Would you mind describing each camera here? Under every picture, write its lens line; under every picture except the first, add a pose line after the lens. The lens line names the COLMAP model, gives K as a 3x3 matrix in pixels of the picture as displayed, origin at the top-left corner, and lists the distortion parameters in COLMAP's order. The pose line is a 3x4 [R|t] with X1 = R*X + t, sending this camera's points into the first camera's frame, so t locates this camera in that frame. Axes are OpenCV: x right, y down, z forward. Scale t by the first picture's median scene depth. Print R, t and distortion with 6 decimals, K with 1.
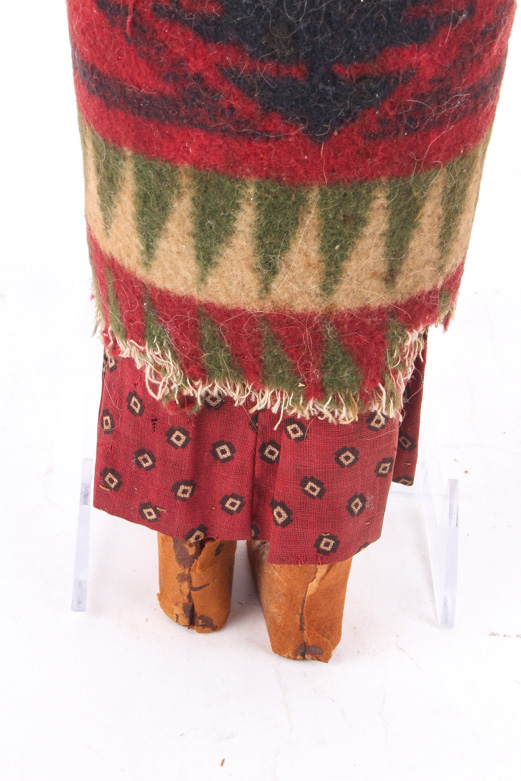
lens RADIAL K [[1948.5, 0, 258.0], [0, 1948.5, 393.6], [0, 0, 1]] dist [0.139006, 0.000000]
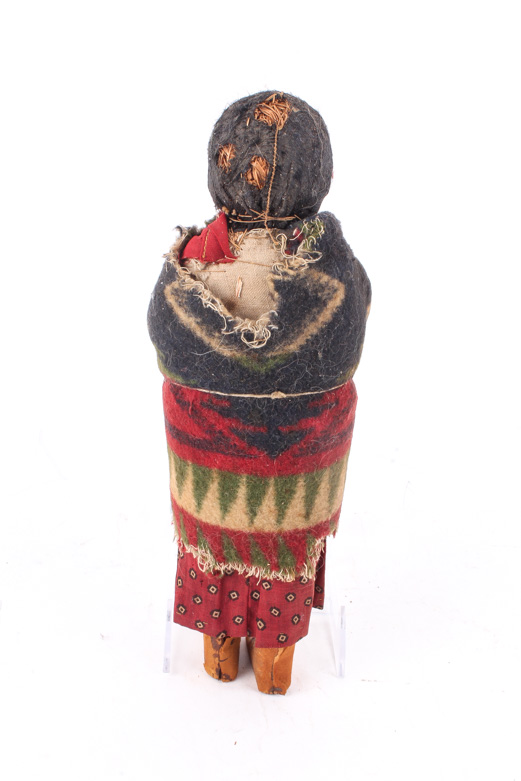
lens RADIAL K [[1120.2, 0, 258.4], [0, 1120.2, 382.6], [0, 0, 1]] dist [-0.030810, 0.000000]
pose [[0.999844, -0.016726, 0.005668, 0.007041], [0.017386, 0.988589, -0.149630, -0.018835], [-0.003101, 0.149705, 0.988726, -0.285824]]
